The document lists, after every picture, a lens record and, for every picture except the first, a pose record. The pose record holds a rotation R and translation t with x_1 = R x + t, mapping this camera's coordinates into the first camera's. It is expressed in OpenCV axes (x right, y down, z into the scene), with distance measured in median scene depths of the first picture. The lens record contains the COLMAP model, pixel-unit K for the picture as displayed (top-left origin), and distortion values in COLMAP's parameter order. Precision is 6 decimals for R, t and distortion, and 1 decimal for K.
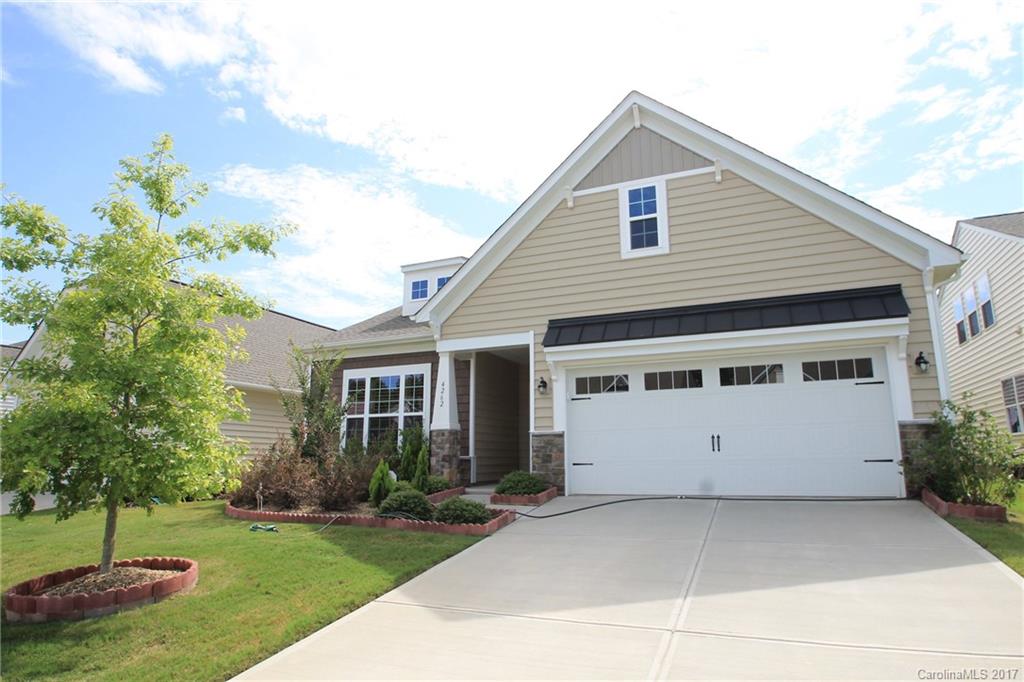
lens RADIAL K [[591.2, 0, 512.0], [0, 591.2, 341.0], [0, 0, 1]] dist [-0.000450, 0.000002]
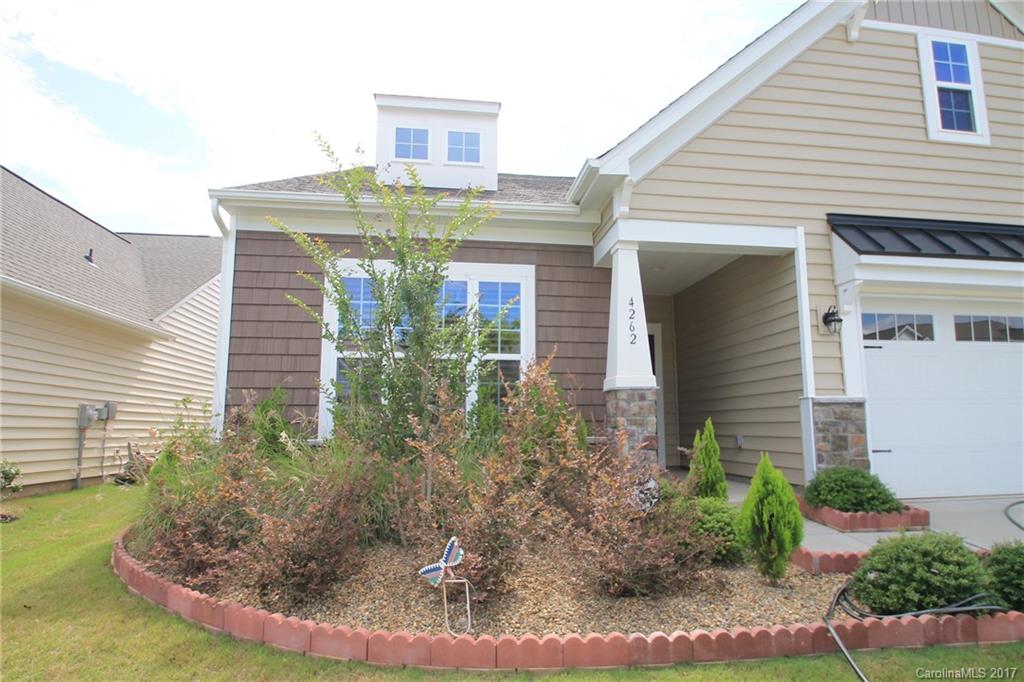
lens RADIAL K [[622.0, 0, 512.0], [0, 622.0, 341.0], [0, 0, 1]] dist [-0.002831, -0.002896]
pose [[0.844339, 0.084386, 0.529122, -0.546863], [-0.103940, 0.994557, 0.007246, 0.125581], [-0.525631, -0.061115, 0.848515, 0.643905]]
